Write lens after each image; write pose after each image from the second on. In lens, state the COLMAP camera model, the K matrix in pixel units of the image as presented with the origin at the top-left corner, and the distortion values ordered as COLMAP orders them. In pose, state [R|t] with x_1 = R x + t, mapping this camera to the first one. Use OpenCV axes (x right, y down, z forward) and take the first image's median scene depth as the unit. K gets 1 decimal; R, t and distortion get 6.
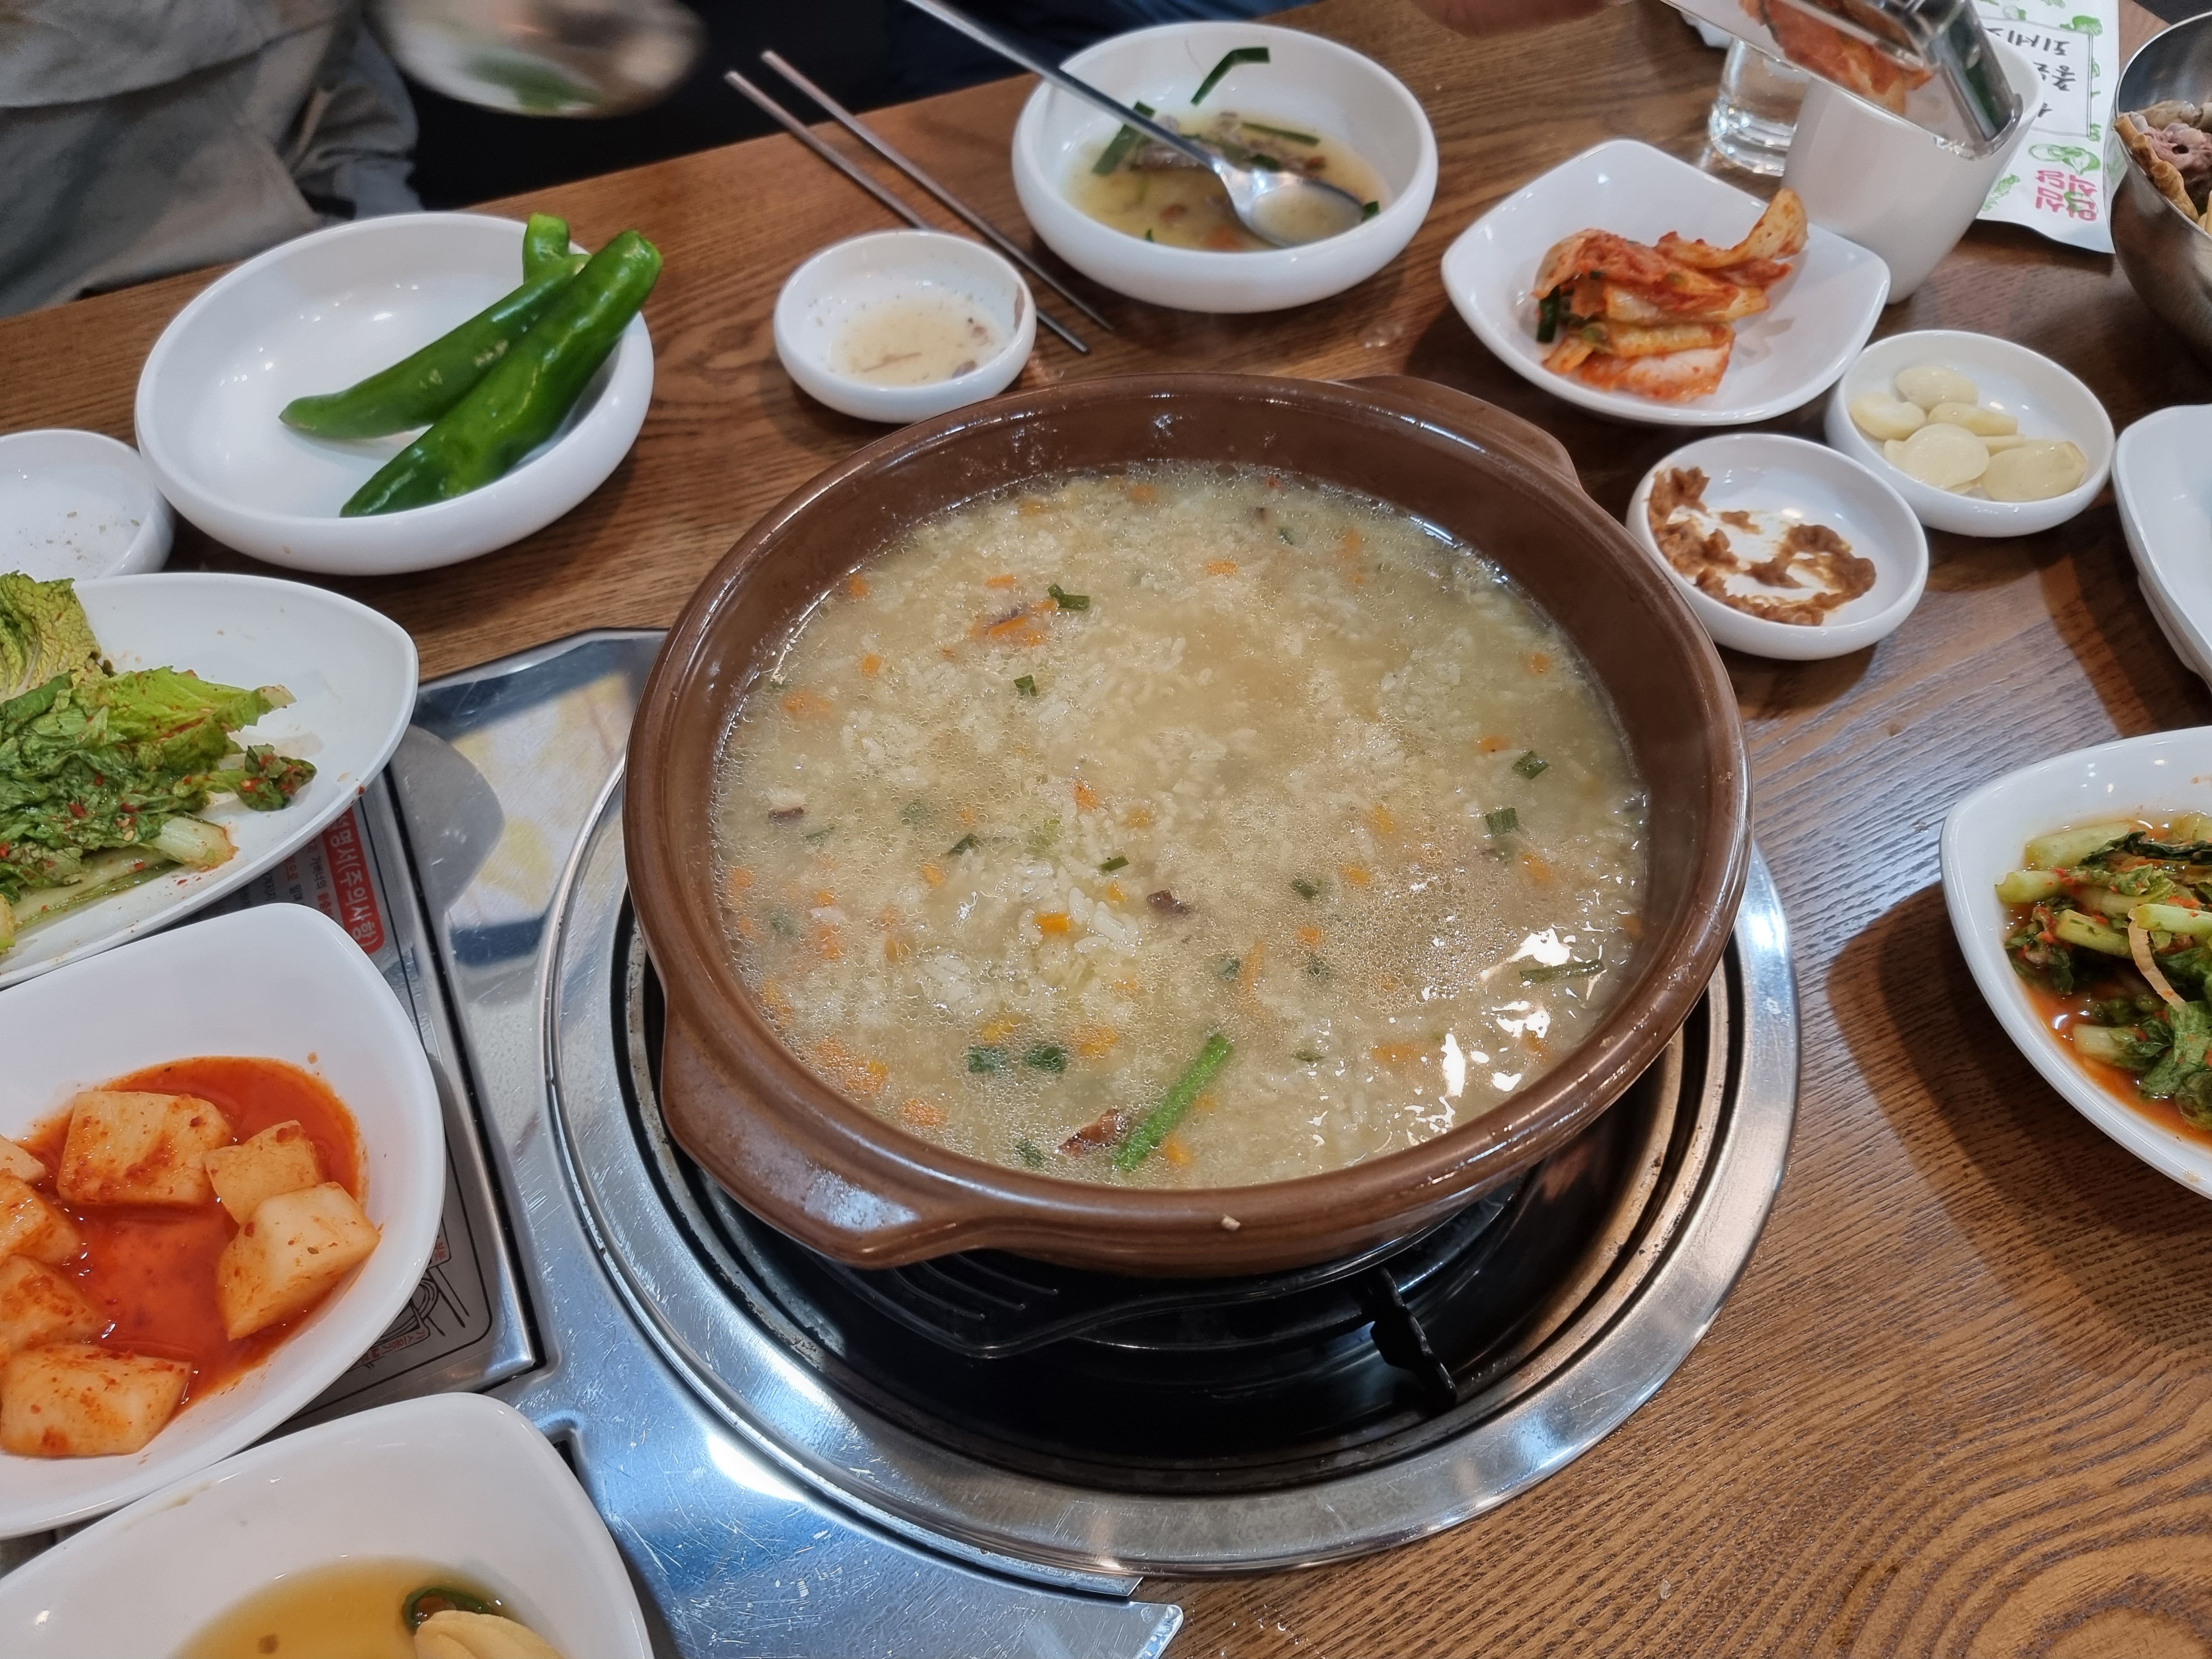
lens RADIAL K [[1534.4, 0, 1138.8], [0, 1534.4, 835.2], [0, 0, 1]] dist [0.057022, -0.061366]
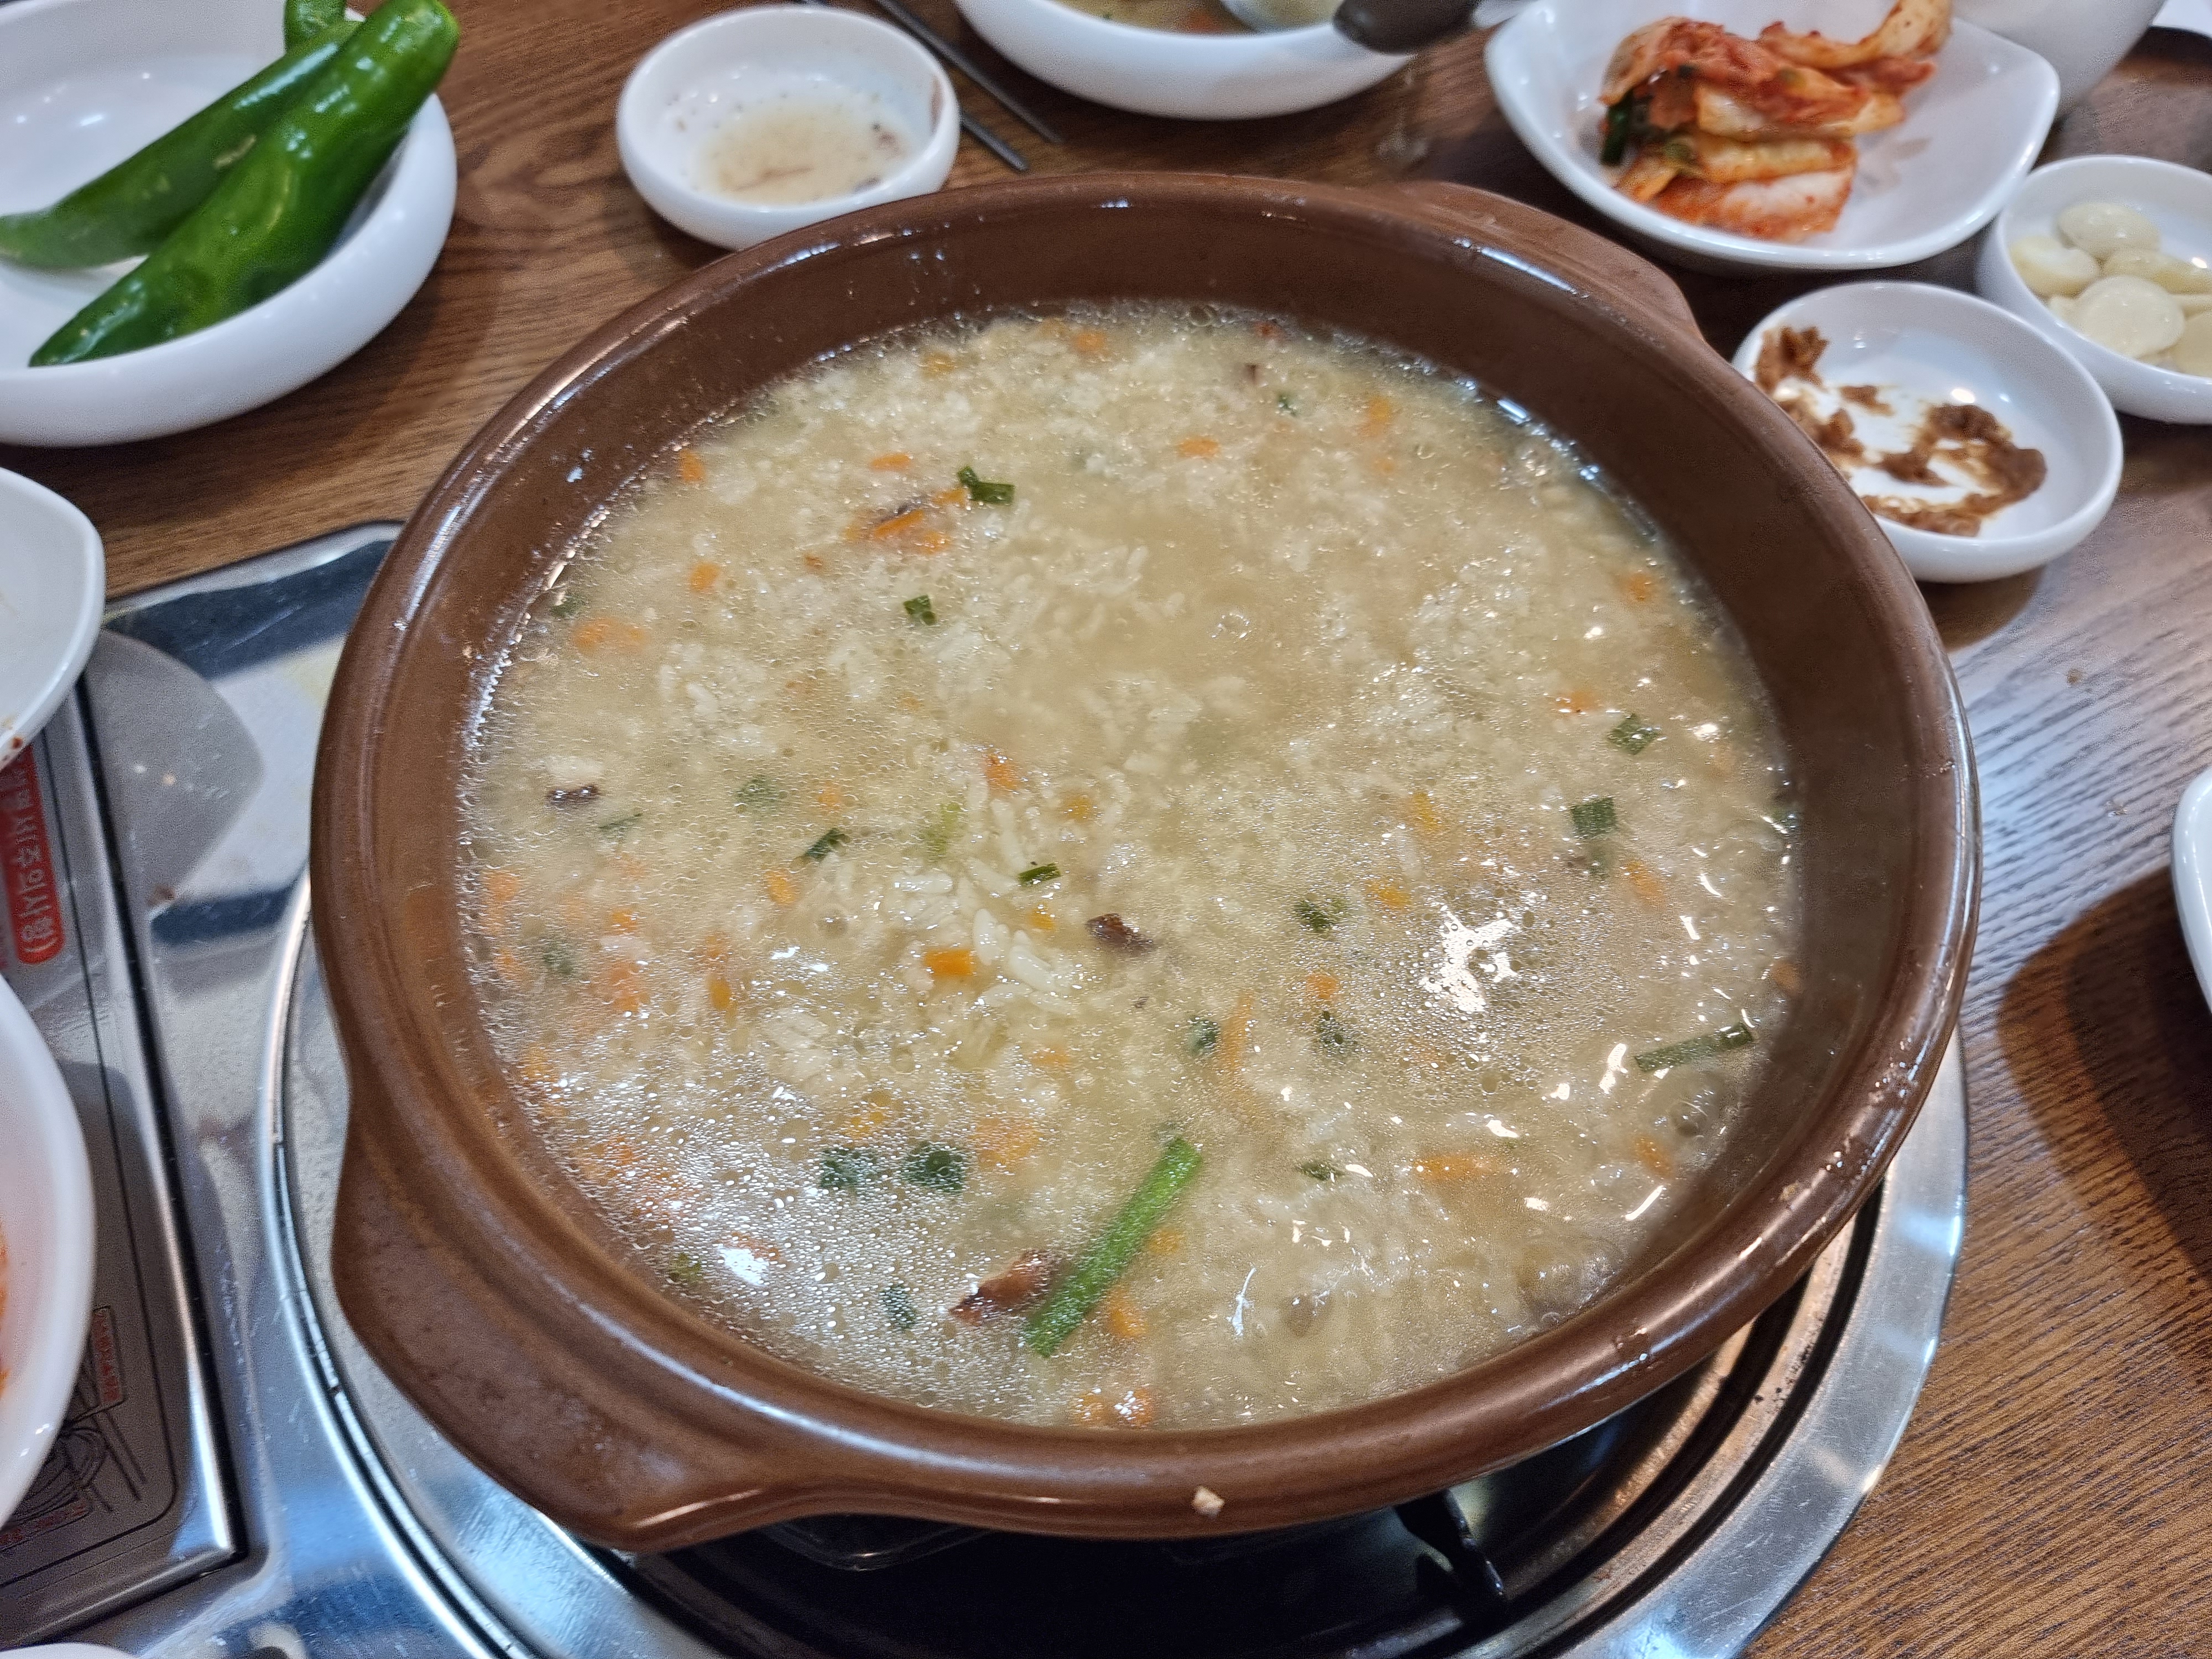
lens RADIAL K [[1559.6, 0, 1101.8], [0, 1559.6, 846.2], [0, 0, 1]] dist [0.055925, -0.069627]
pose [[0.999931, 0.010621, 0.004952, 0.006996], [-0.010932, 0.997653, 0.067599, -0.035692], [-0.004223, -0.067648, 0.997700, 0.250926]]
